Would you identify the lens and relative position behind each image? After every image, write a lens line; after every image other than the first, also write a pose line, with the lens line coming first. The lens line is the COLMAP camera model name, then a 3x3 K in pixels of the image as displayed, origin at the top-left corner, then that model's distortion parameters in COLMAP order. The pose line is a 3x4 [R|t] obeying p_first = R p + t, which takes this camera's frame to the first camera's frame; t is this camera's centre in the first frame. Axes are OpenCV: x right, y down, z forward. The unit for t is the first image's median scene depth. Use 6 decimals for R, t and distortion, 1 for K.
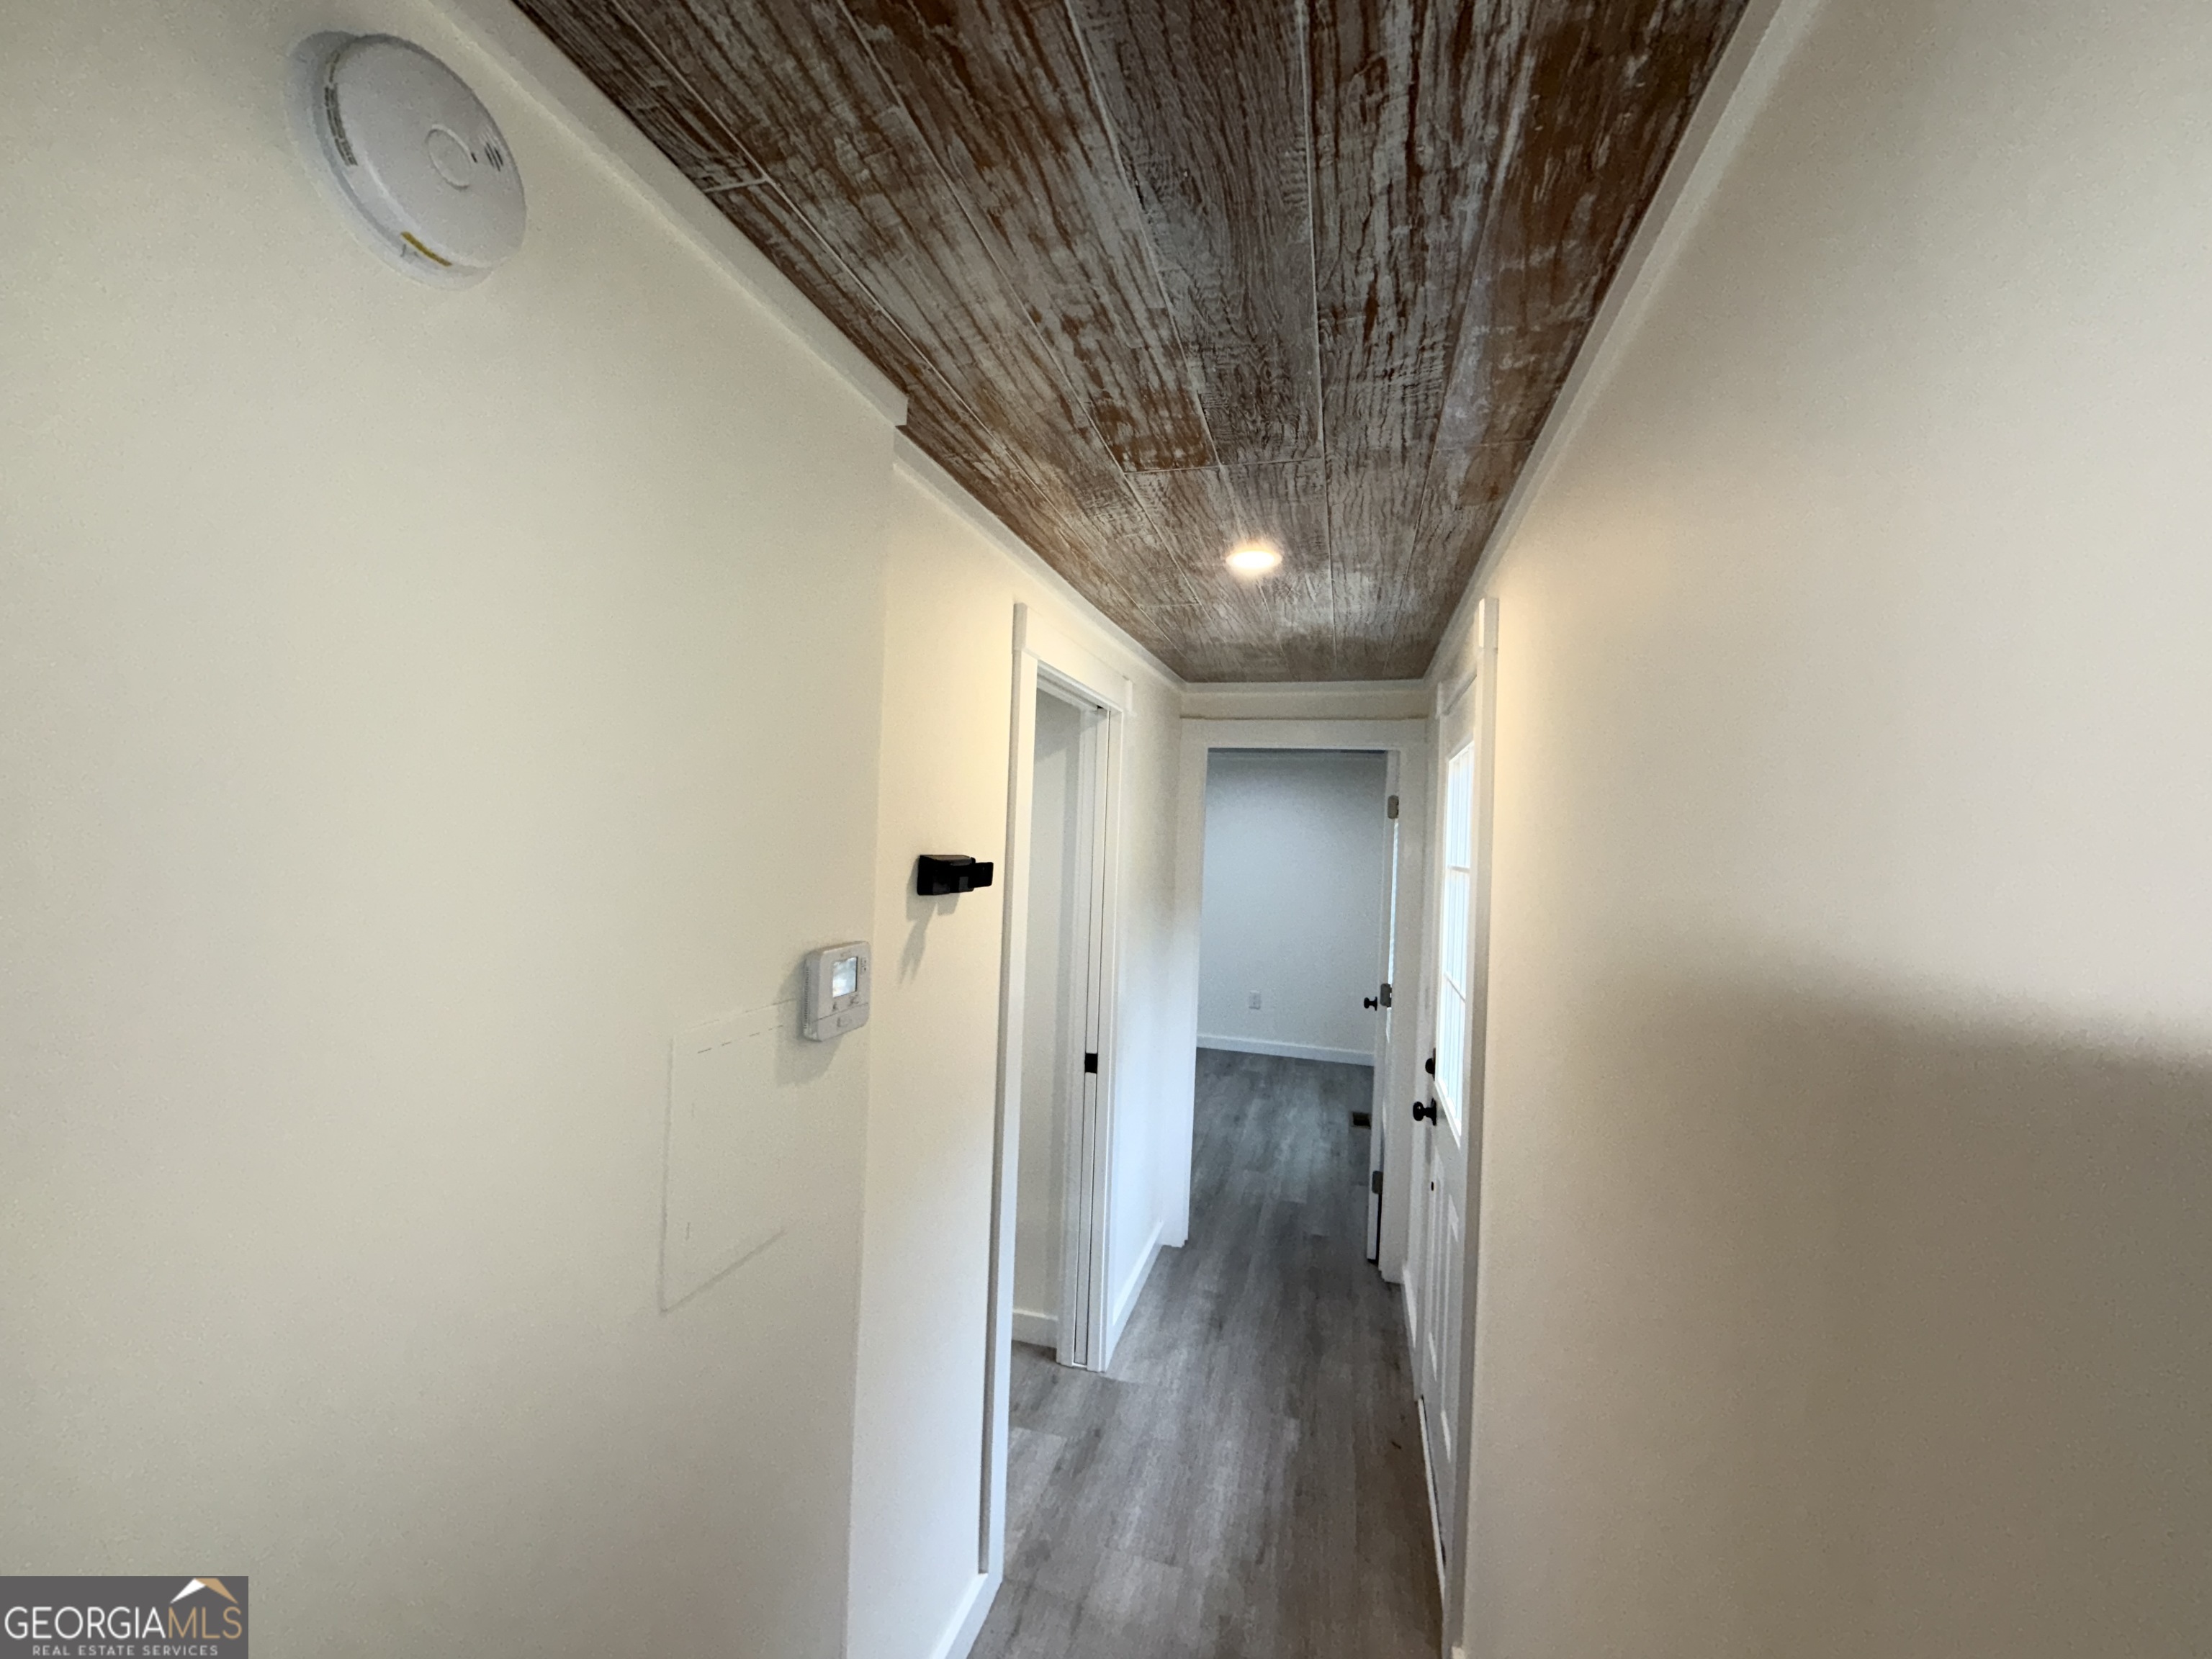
lens RADIAL K [[883.2, 0, 1105.2], [0, 883.2, 822.8], [0, 0, 1]] dist [0.001512, -0.000479]
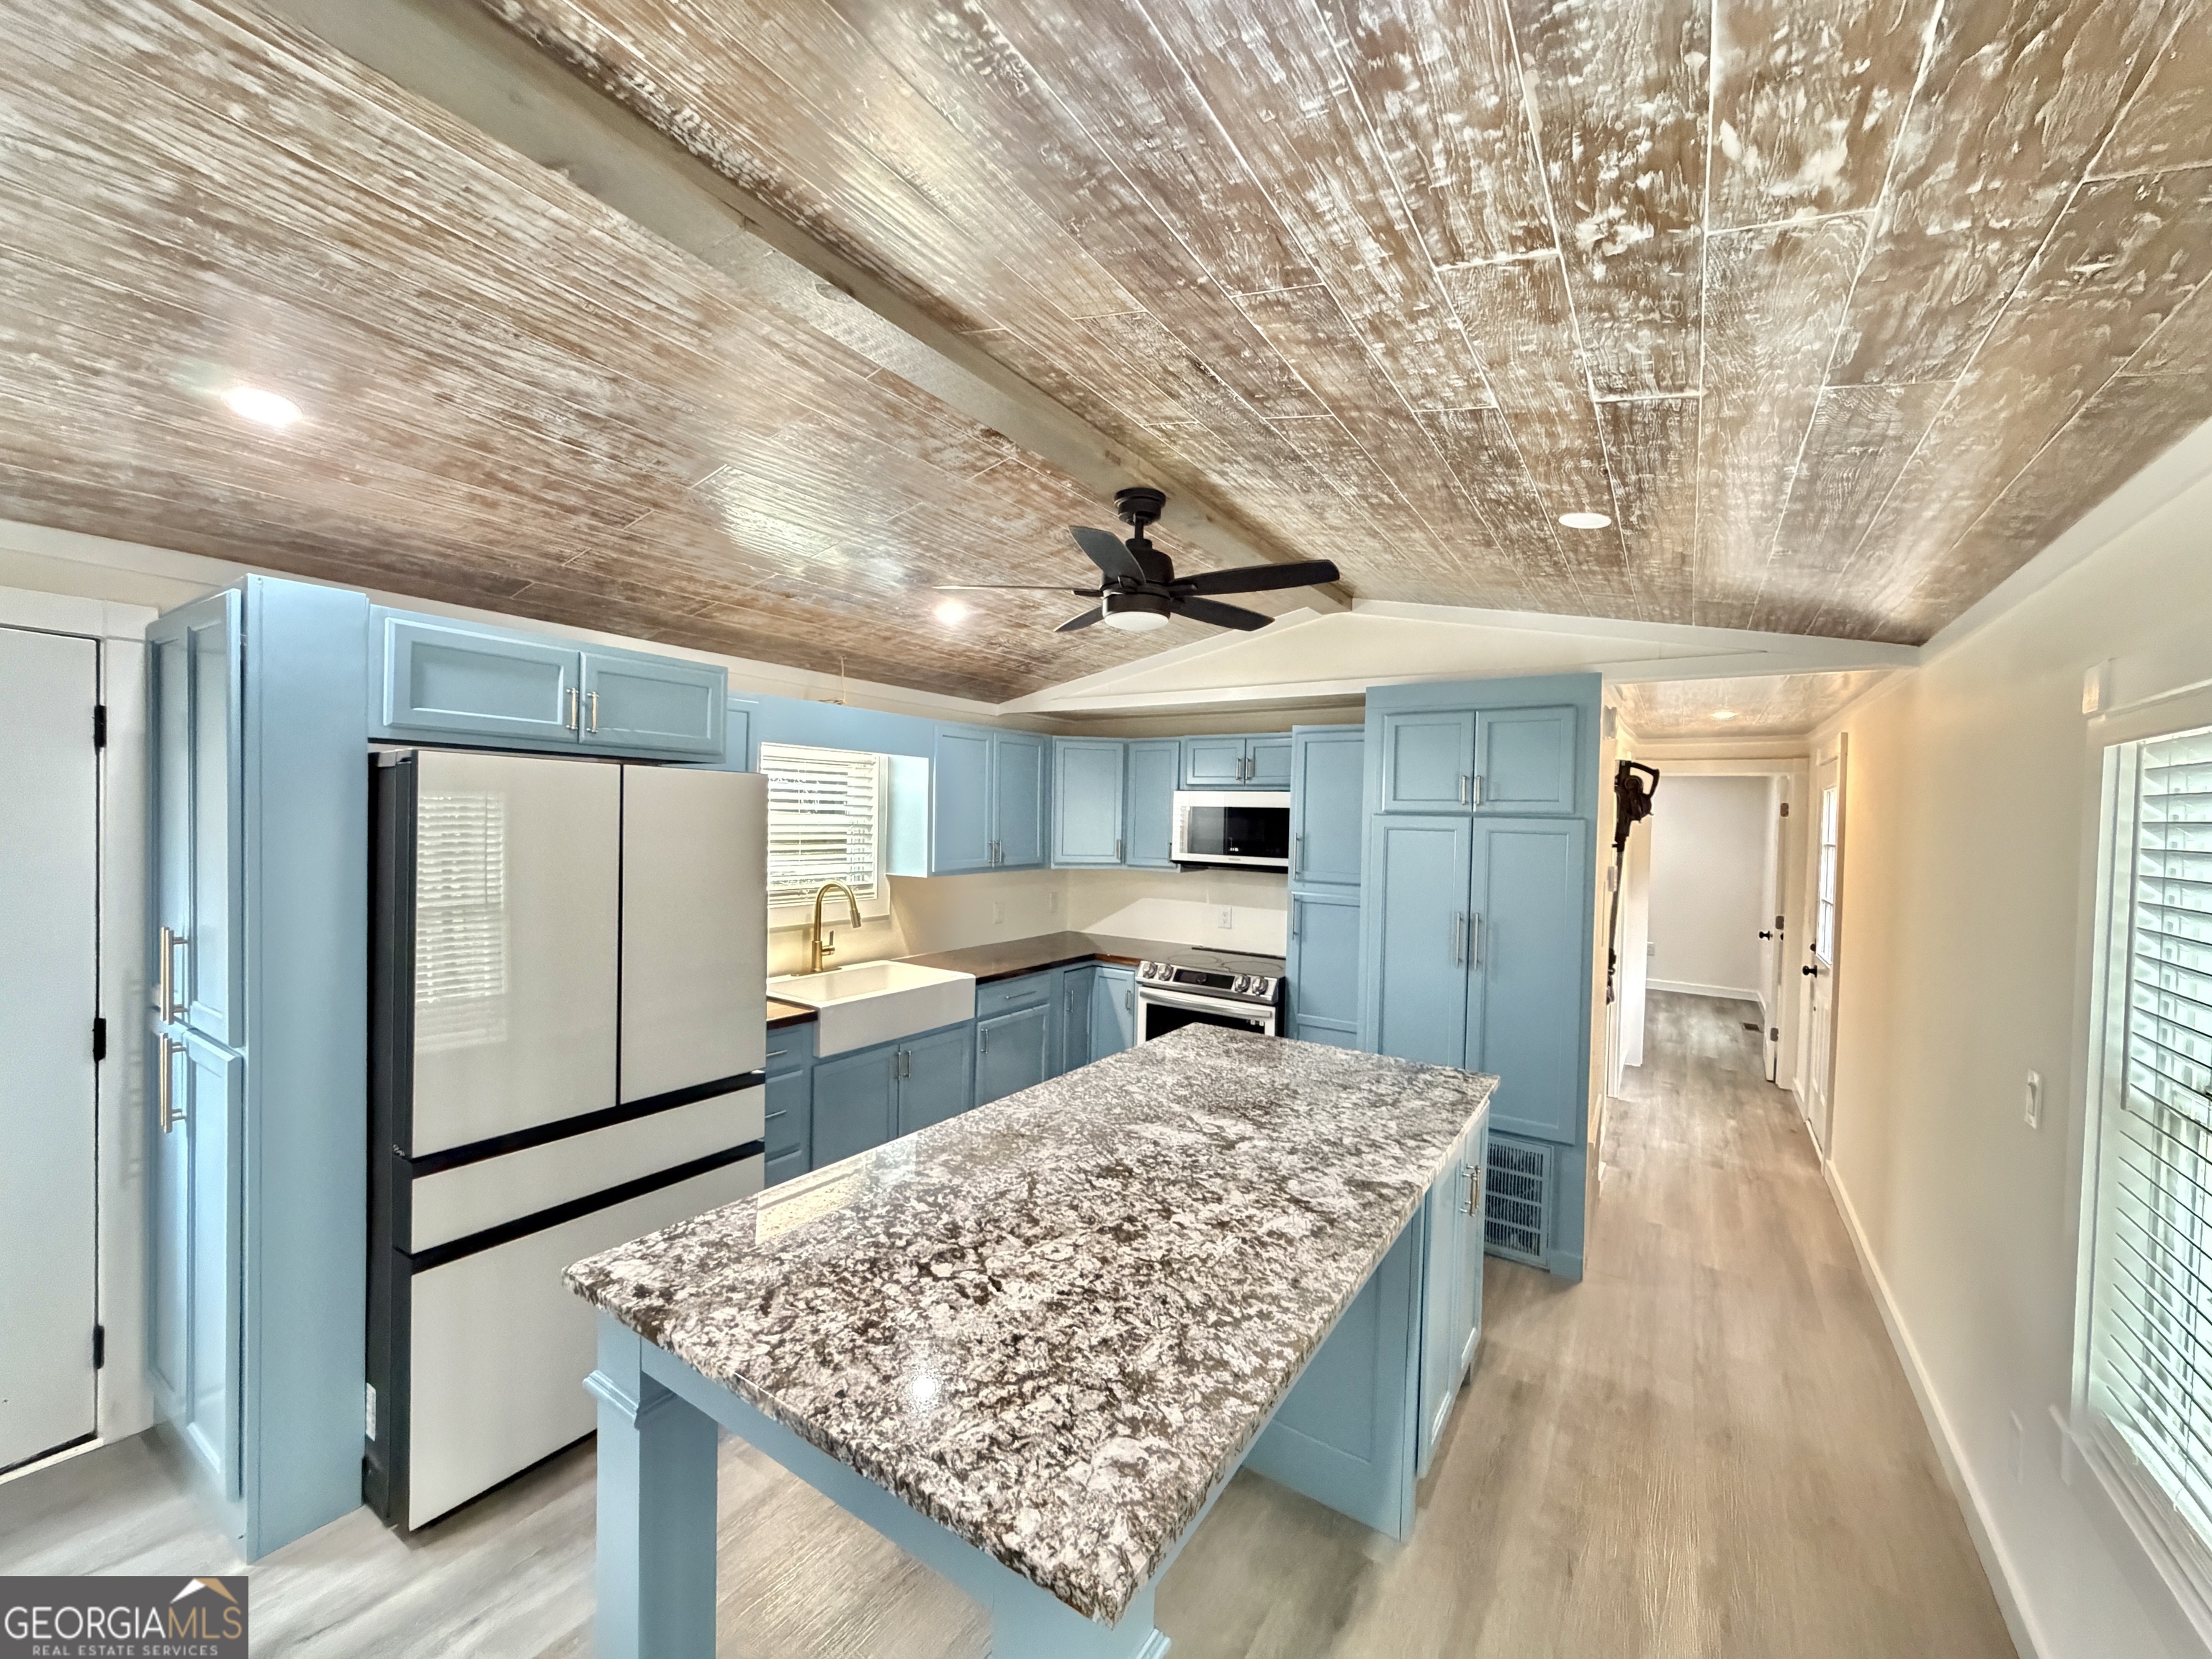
lens RADIAL K [[883.2, 0, 1103.4], [0, 883.2, 829.7], [0, 0, 1]] dist [0.001512, -0.000479]
pose [[0.950315, -0.010355, -0.311118, -0.457617], [0.016245, 0.999734, 0.016348, -0.035522], [0.310866, -0.020590, 0.950231, -1.194953]]
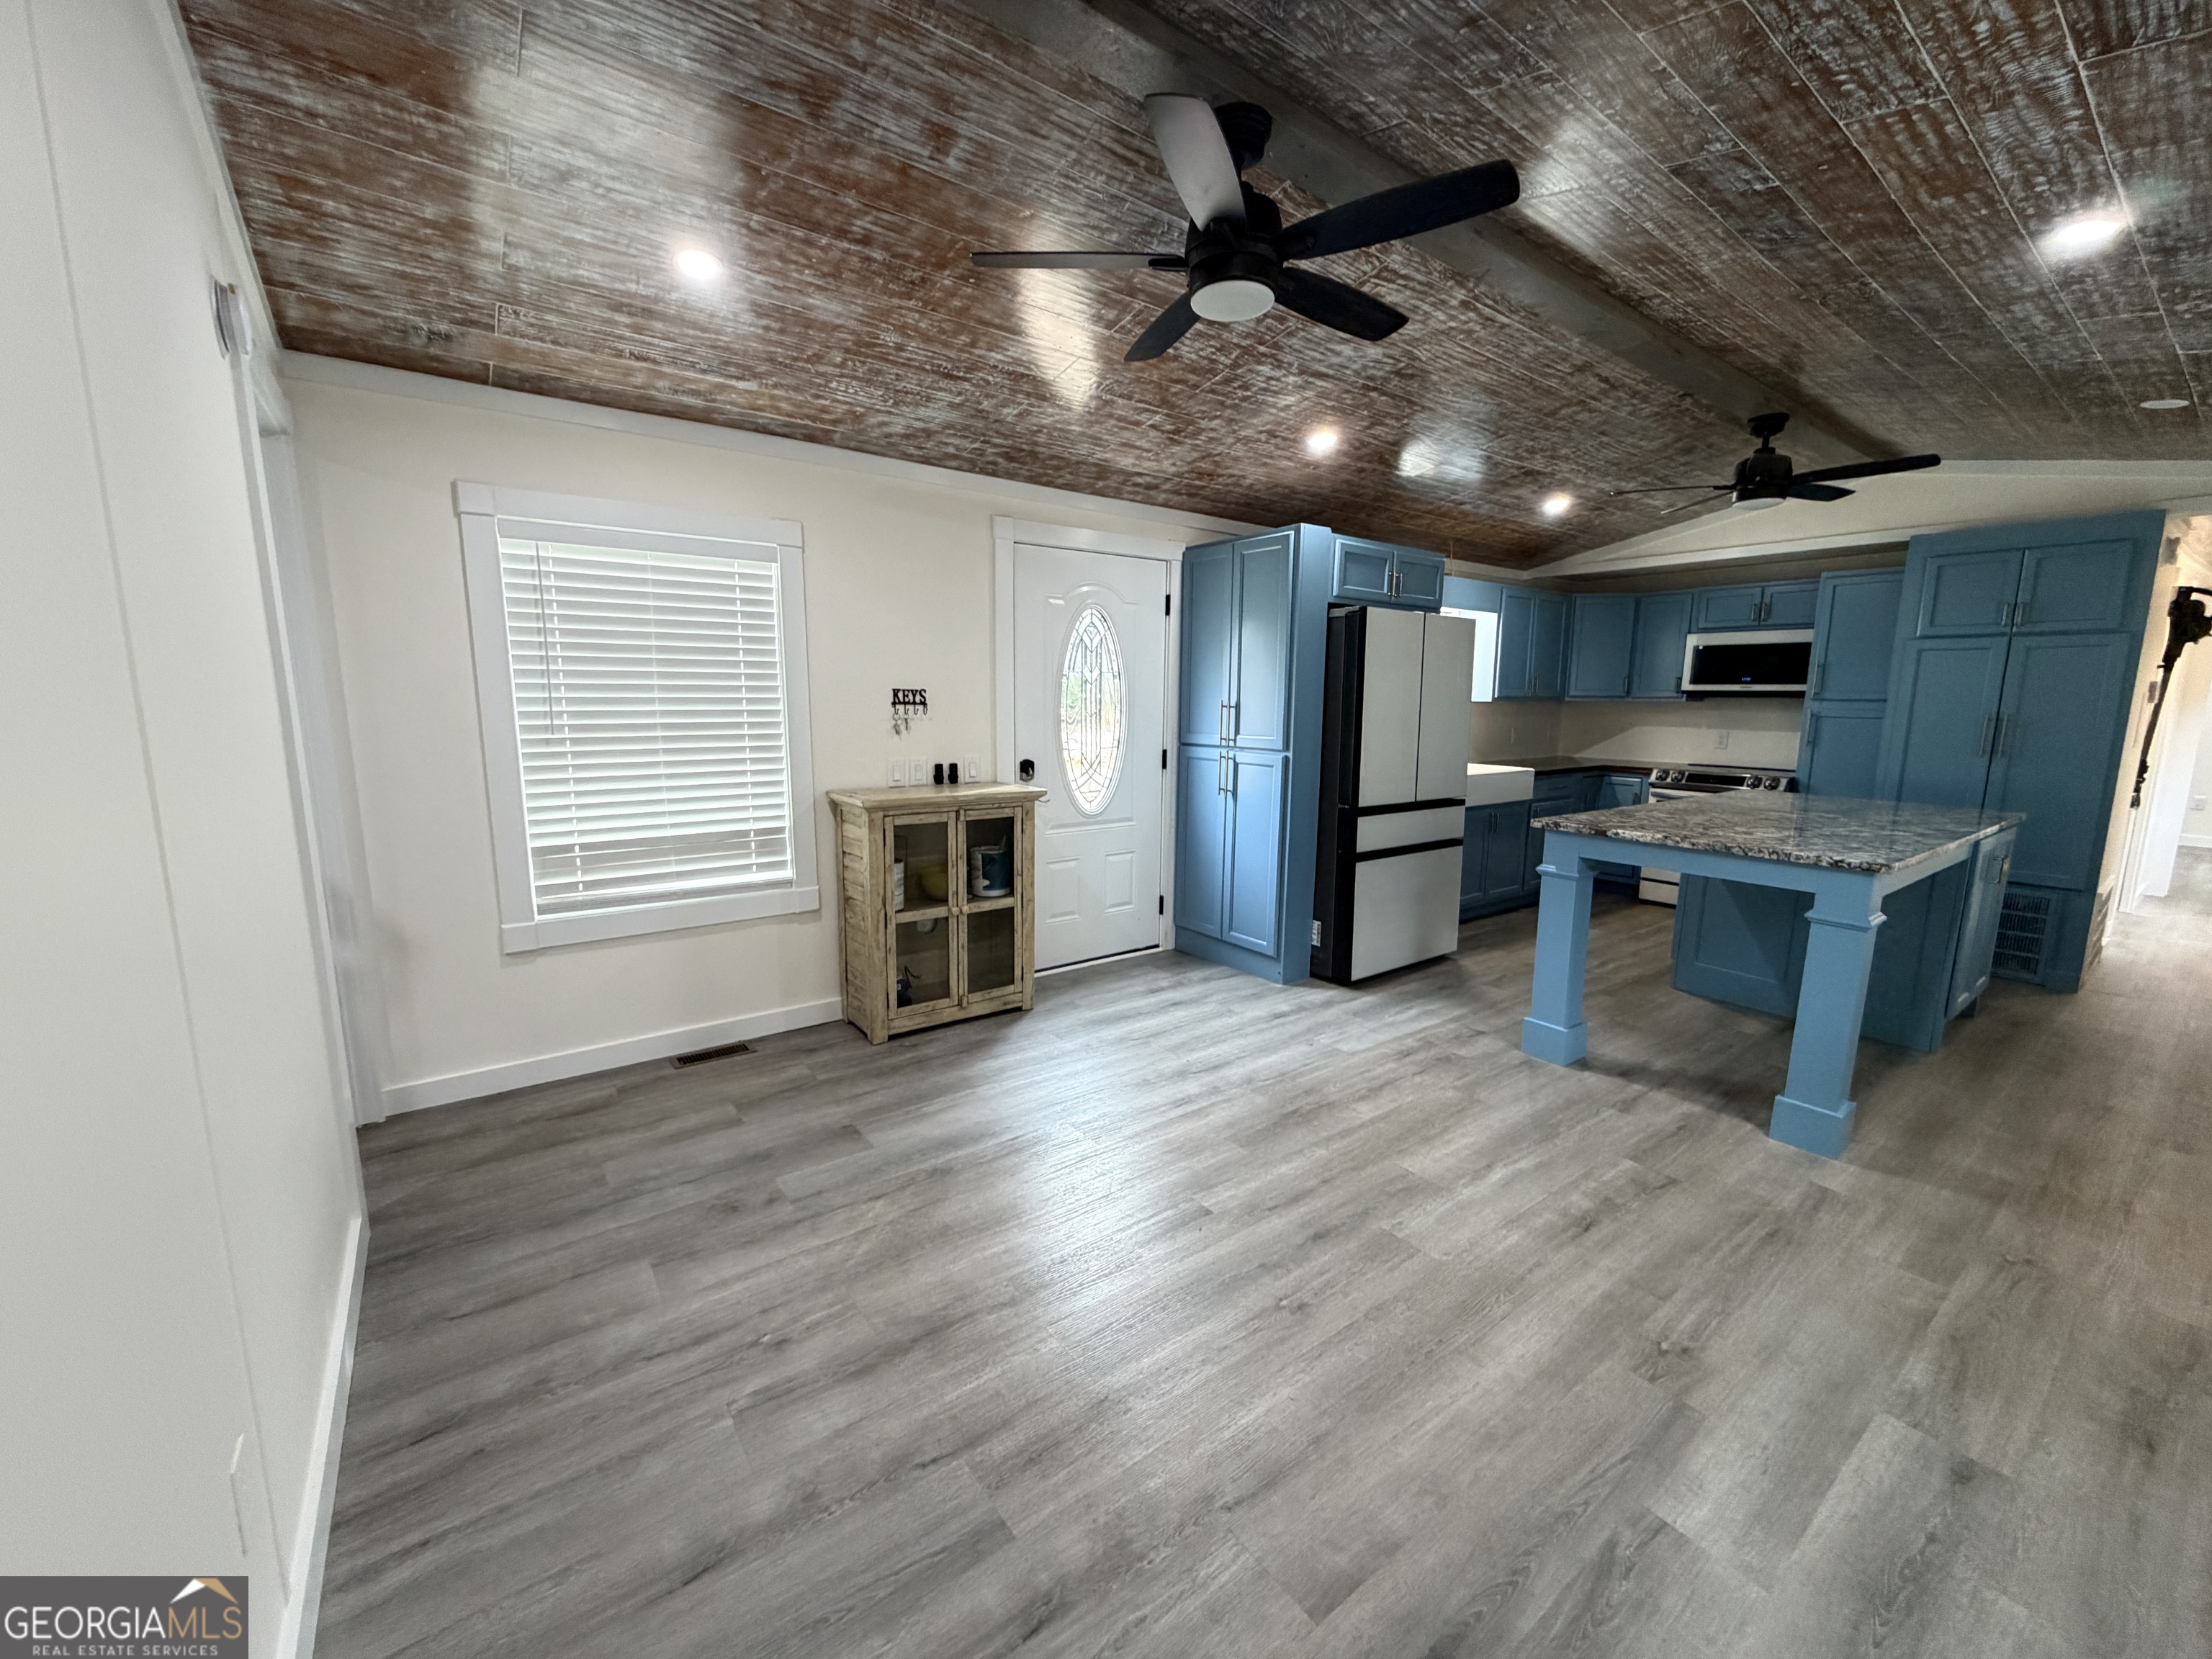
lens RADIAL K [[883.2, 0, 1102.0], [0, 883.2, 831.4], [0, 0, 1]] dist [0.001512, -0.000479]
pose [[0.786129, 0.064321, -0.614706, -0.628524], [0.029535, 0.989525, 0.141311, 0.046092], [0.617356, -0.129244, 0.775995, -2.086466]]
